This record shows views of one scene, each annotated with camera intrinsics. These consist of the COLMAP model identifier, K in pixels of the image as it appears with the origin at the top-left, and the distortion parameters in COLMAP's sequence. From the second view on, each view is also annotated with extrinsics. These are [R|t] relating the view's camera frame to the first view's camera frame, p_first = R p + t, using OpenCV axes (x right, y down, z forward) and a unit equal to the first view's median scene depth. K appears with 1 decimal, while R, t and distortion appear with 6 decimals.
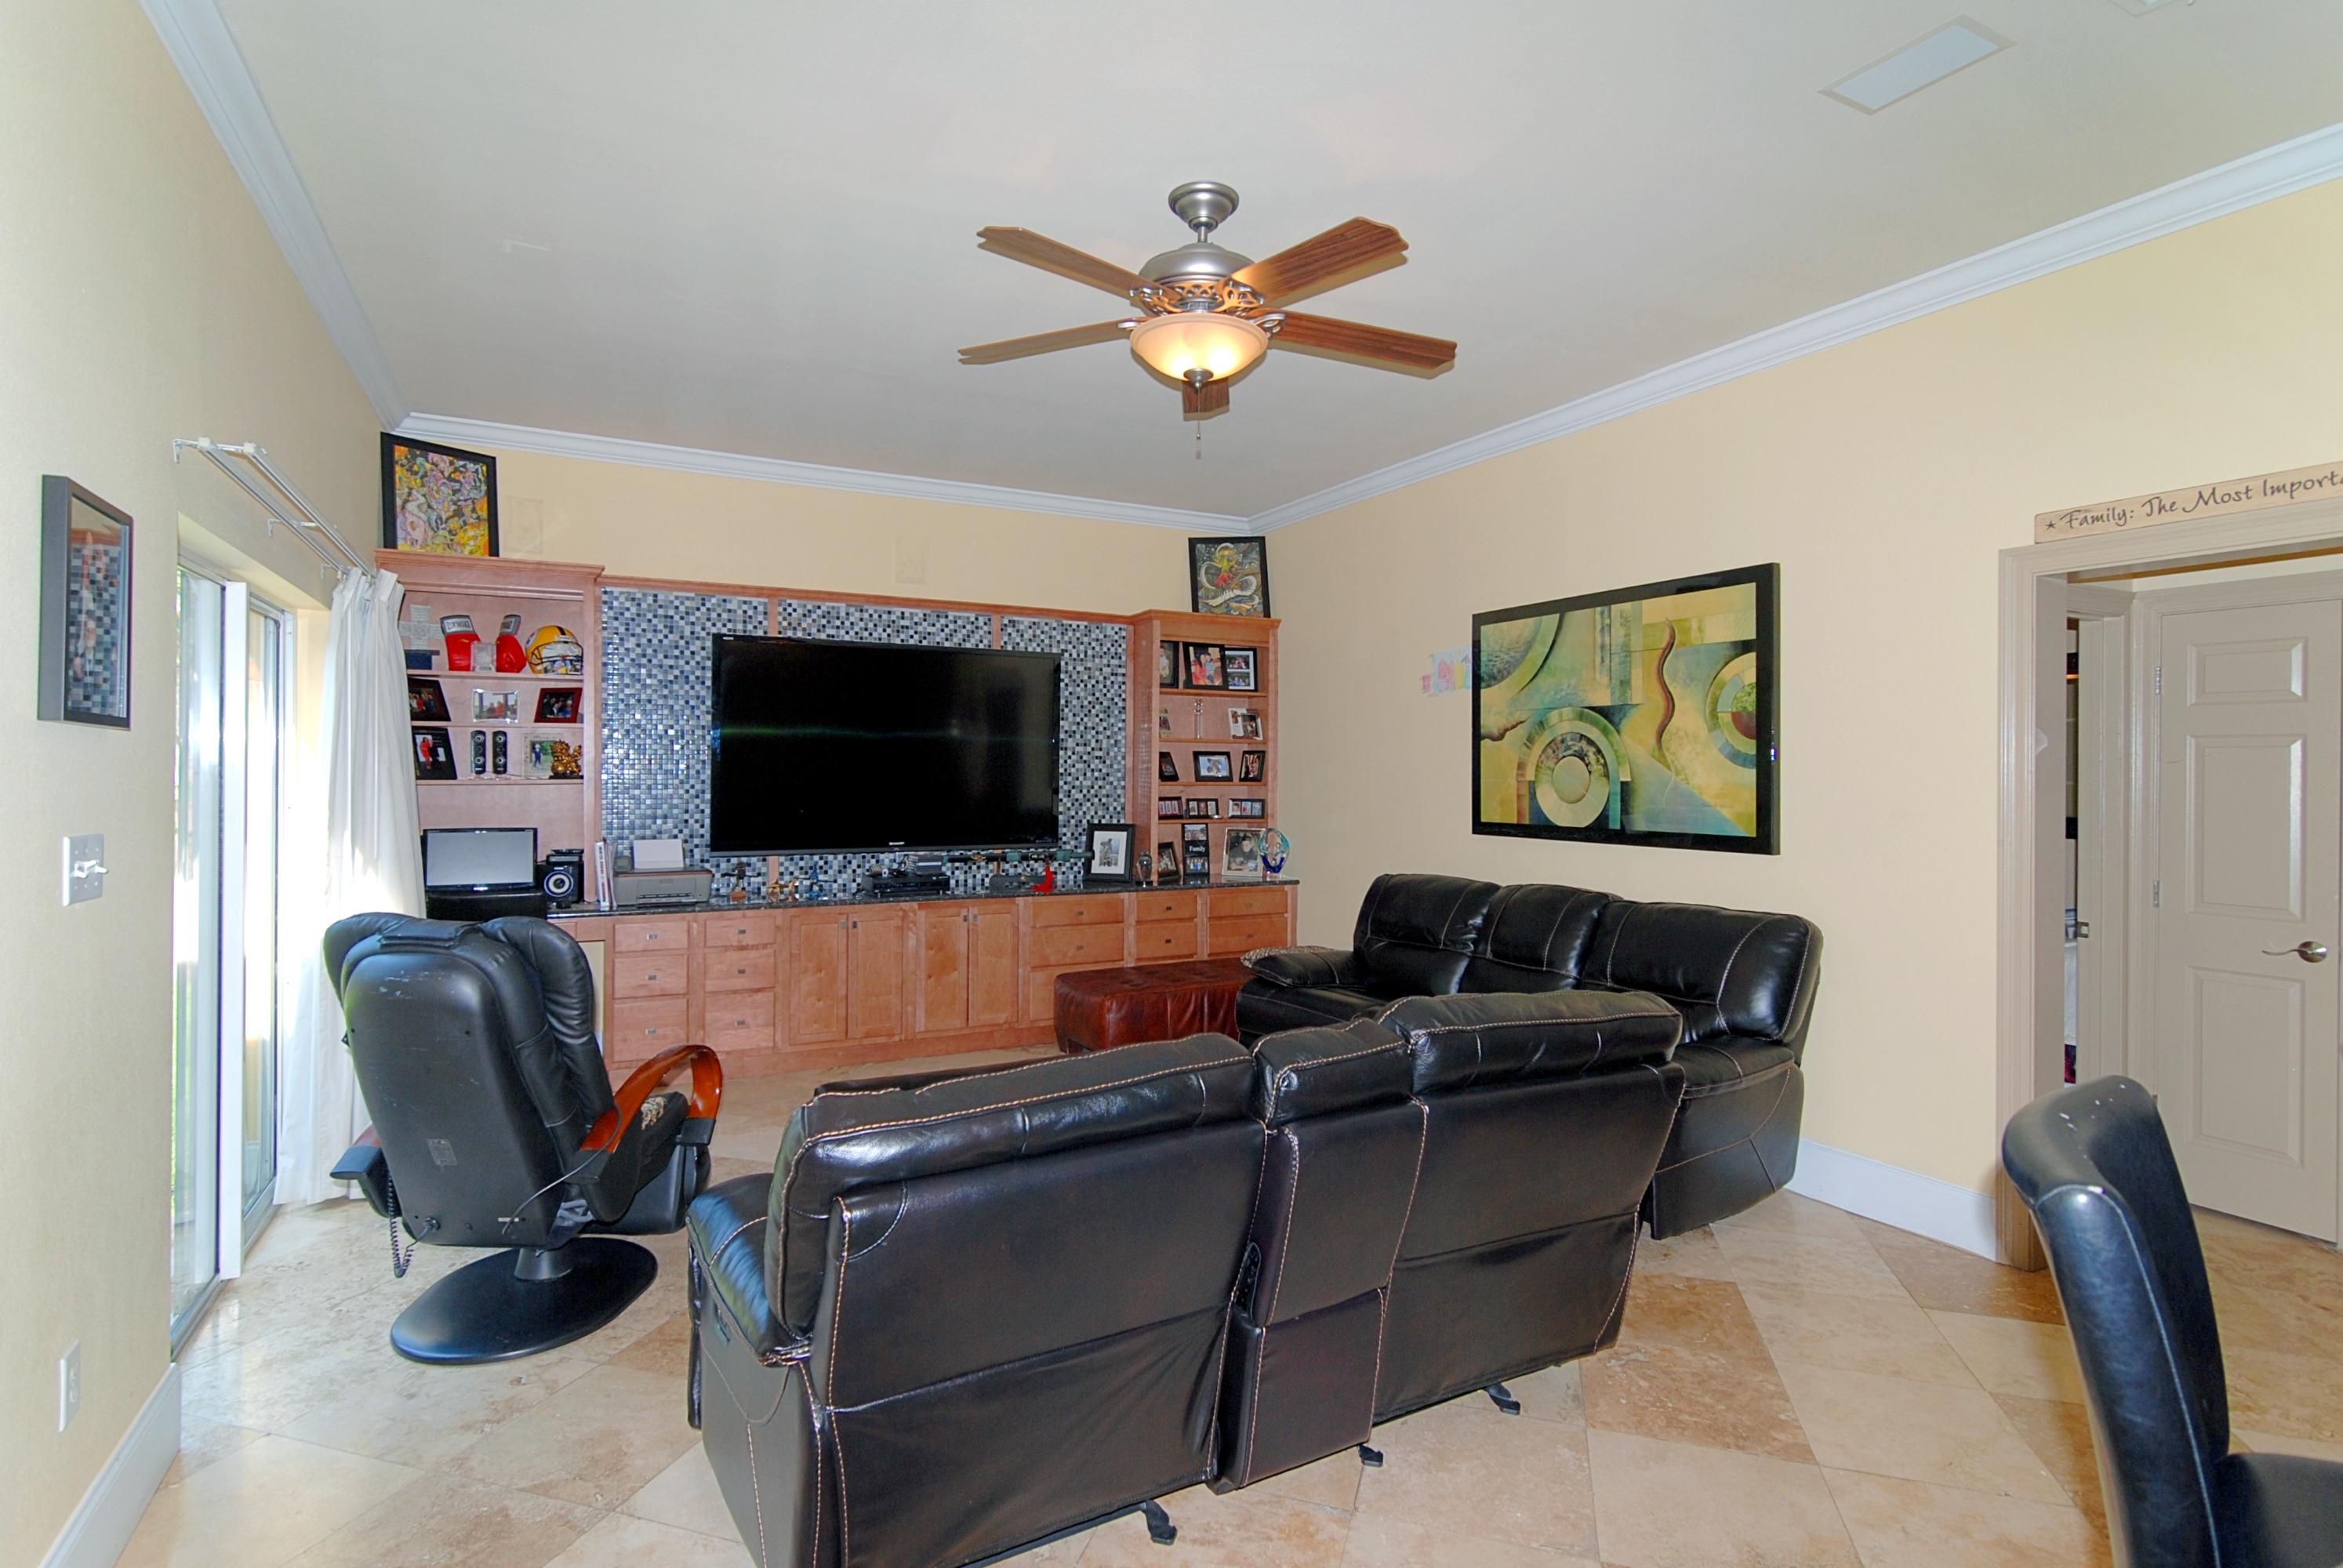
lens RADIAL K [[1150.3, 0, 1161.5], [0, 1150.3, 771.1], [0, 0, 1]] dist [-0.003885, 0.000863]
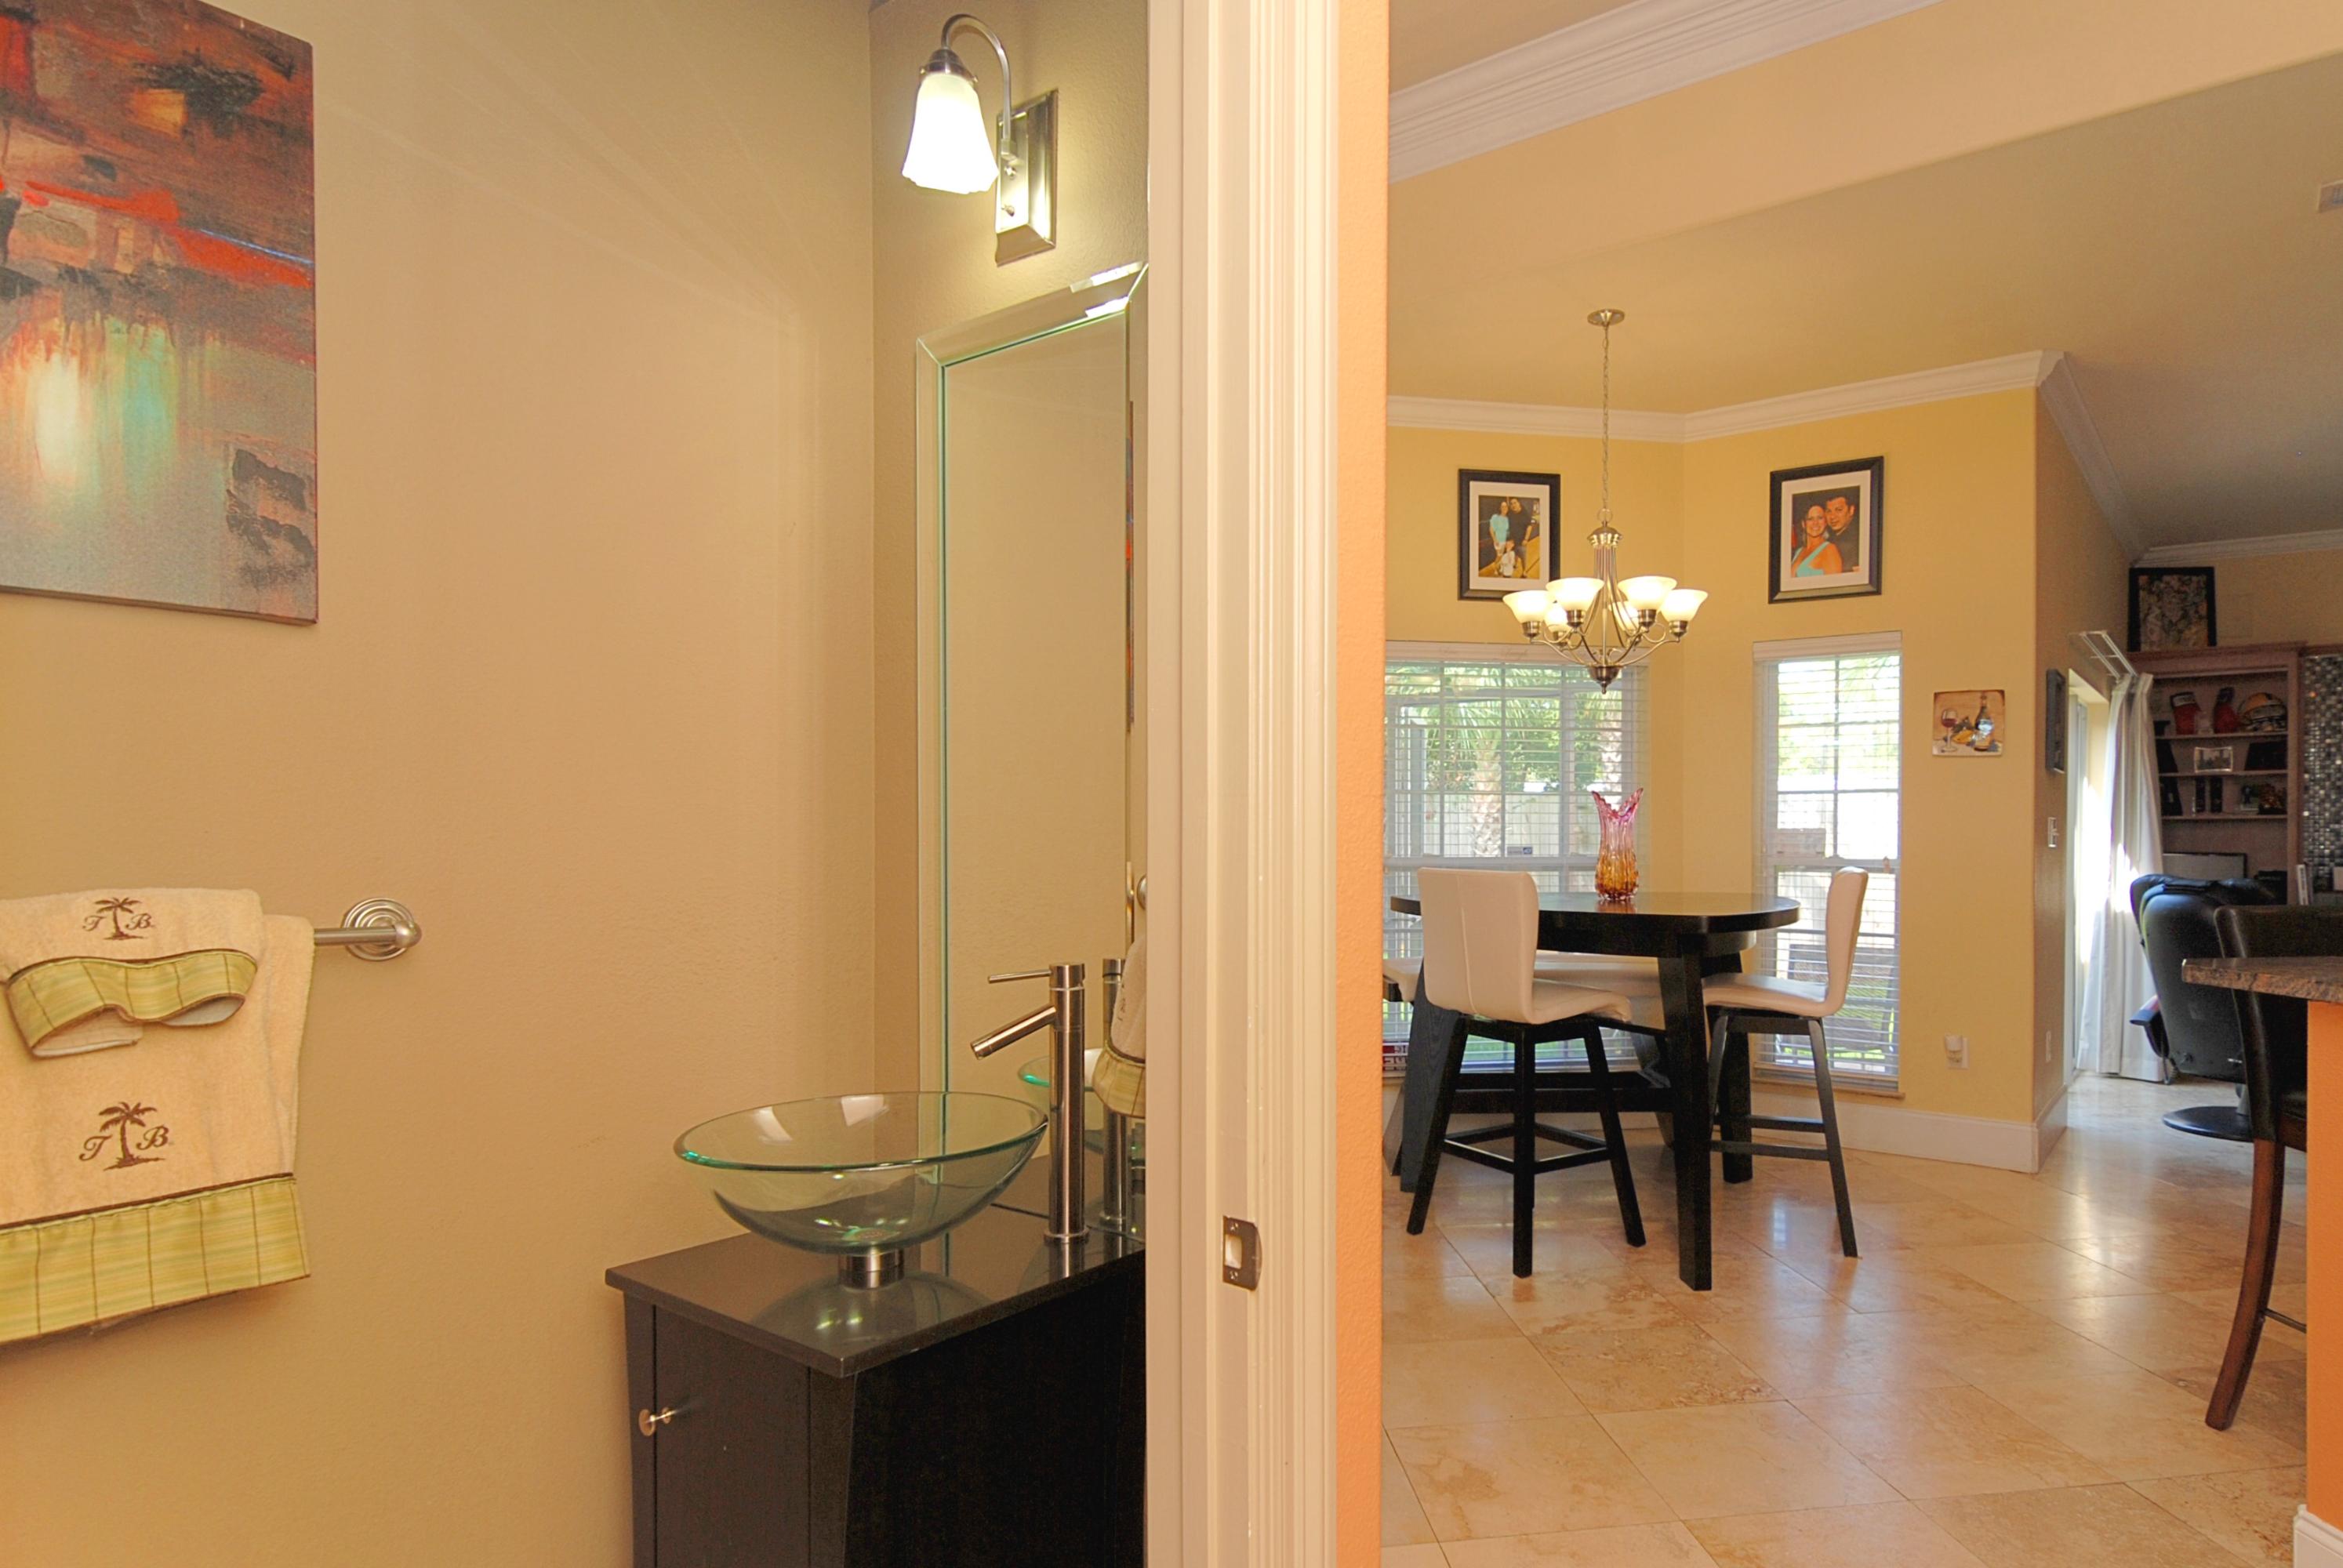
lens RADIAL K [[1305.5, 0, 1339.9], [0, 1305.5, 857.6], [0, 0, 1]] dist [0.000104, 0.000790]
pose [[0.459355, 0.008855, -0.888209, 0.280533], [-0.000529, 0.999953, 0.009695, 0.040953], [0.888253, -0.003984, 0.459338, -0.556752]]
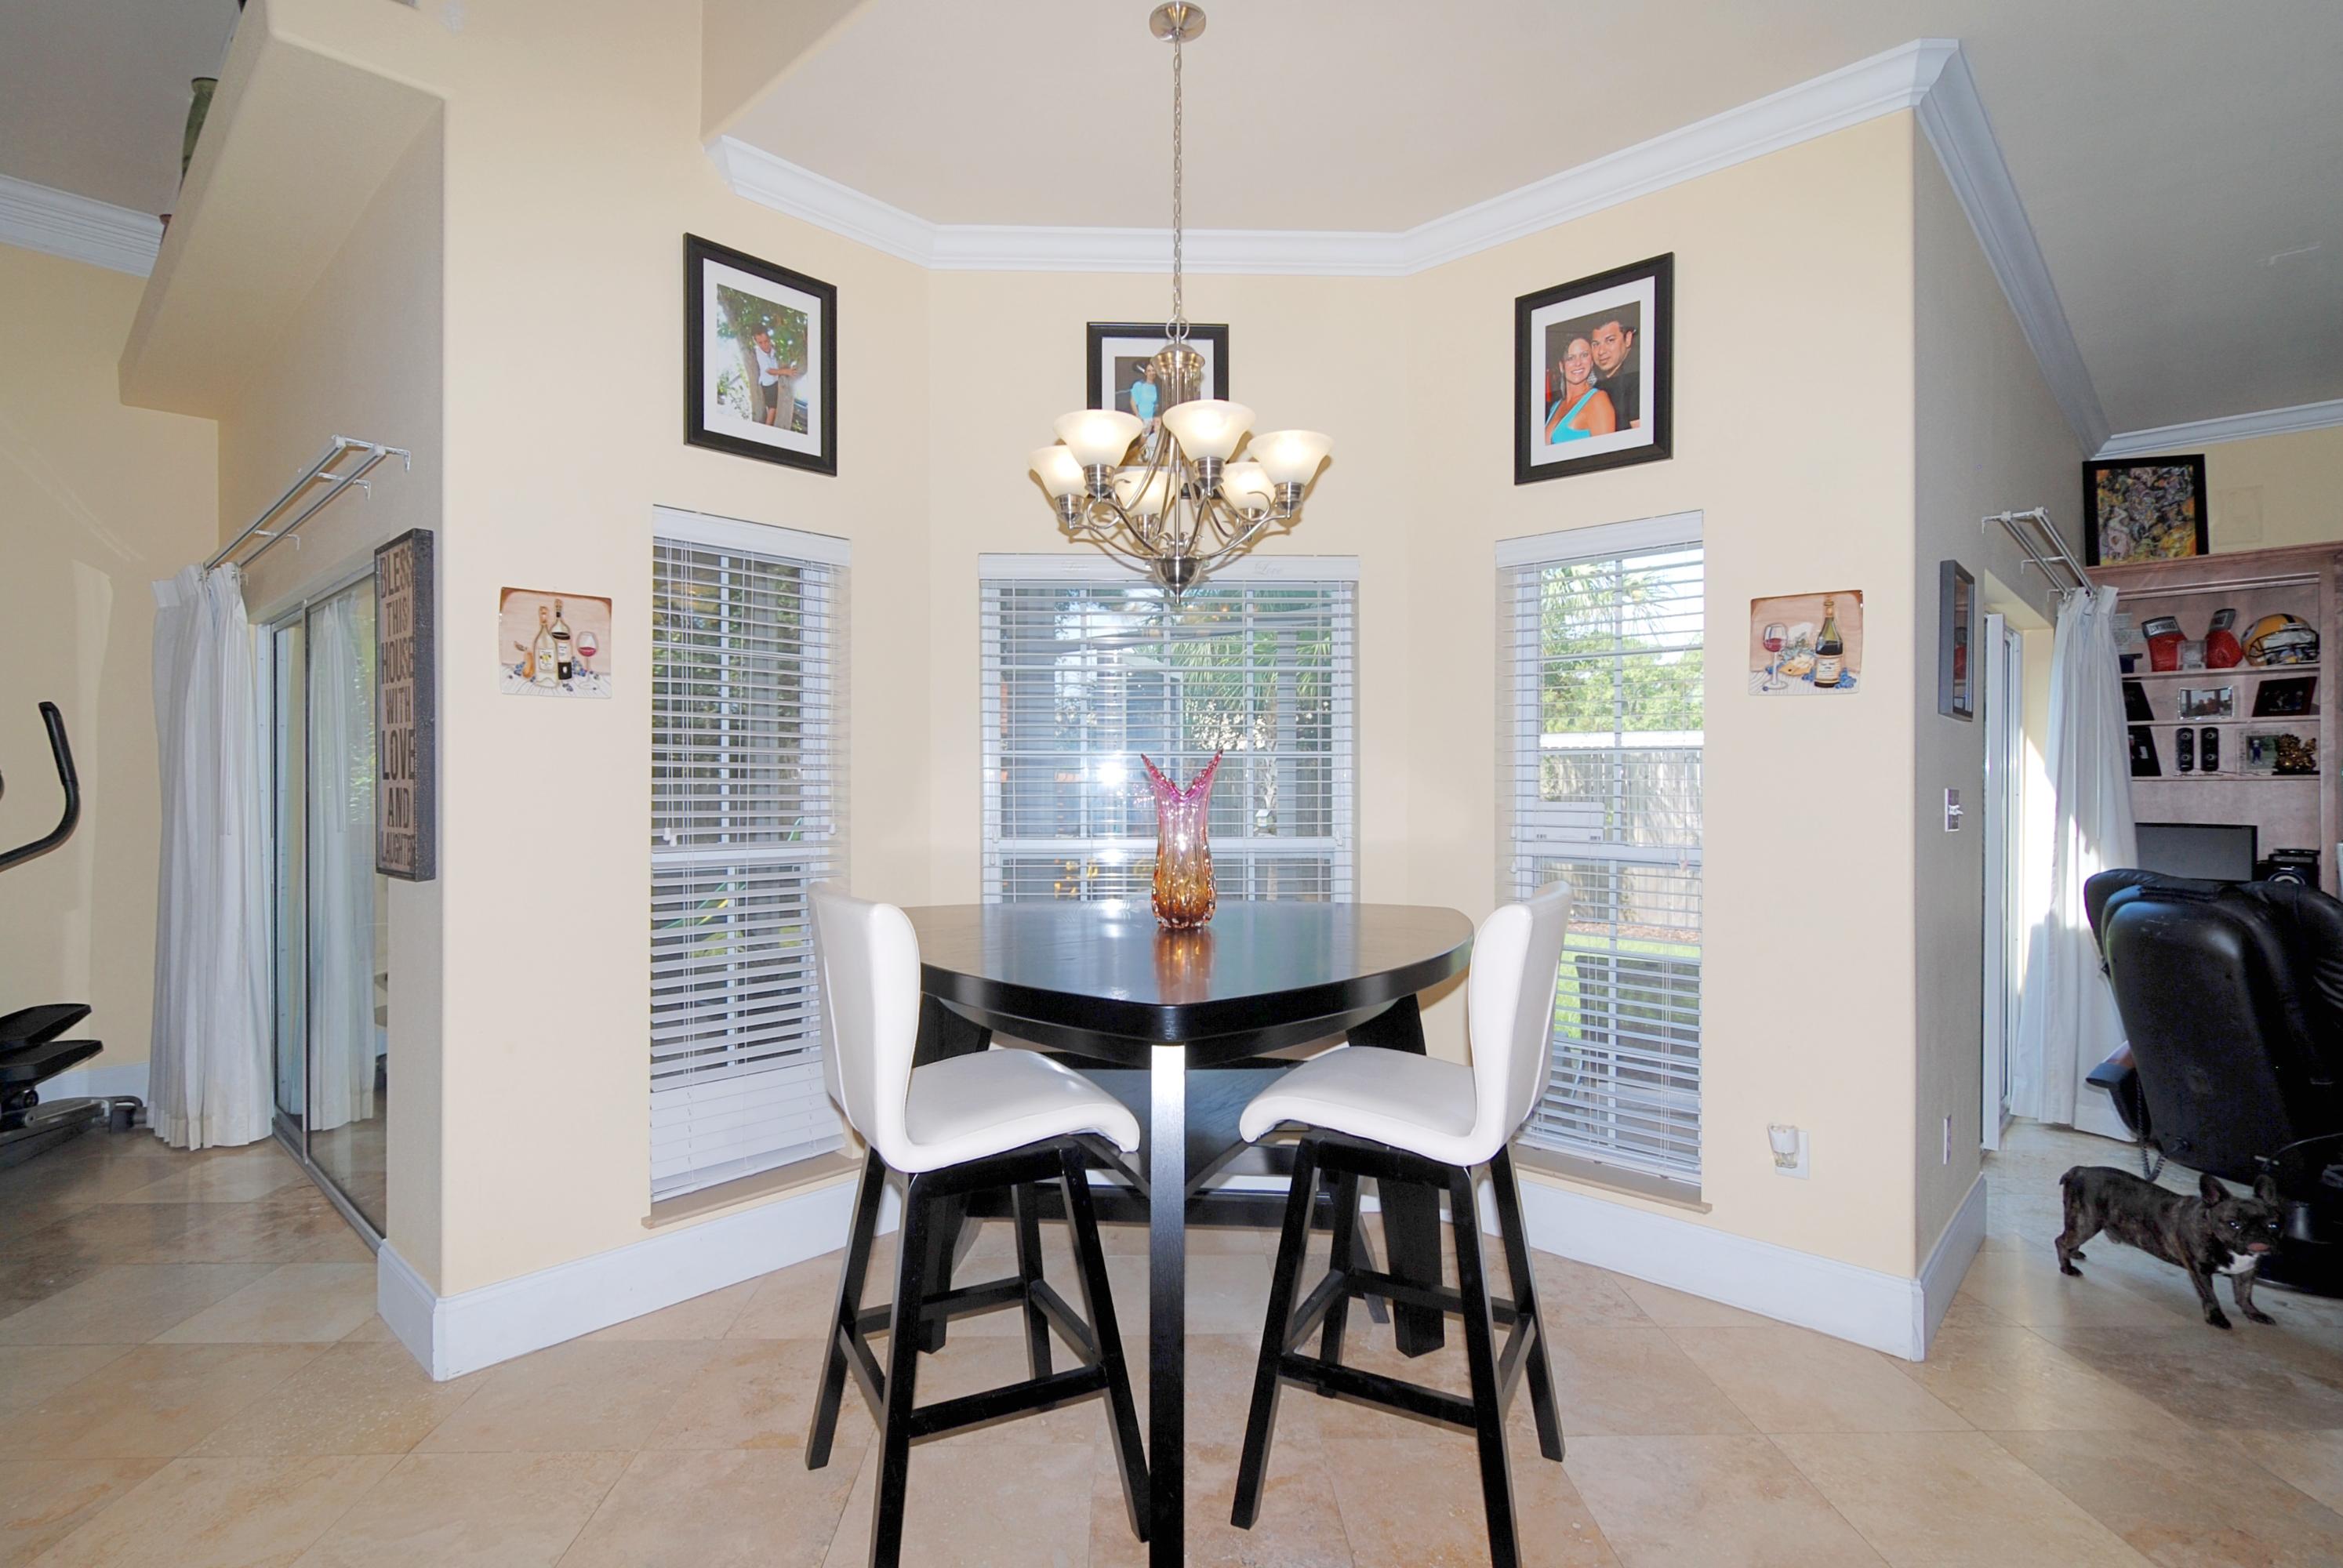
lens RADIAL K [[1135.3, 0, 1142.9], [0, 1135.3, 789.8], [0, 0, 1]] dist [-0.004179, 0.001459]
pose [[0.320502, -0.001373, -0.947247, 0.058547], [-0.001851, 0.999996, -0.002076, 0.022788], [0.947246, 0.002419, 0.320499, -0.192081]]
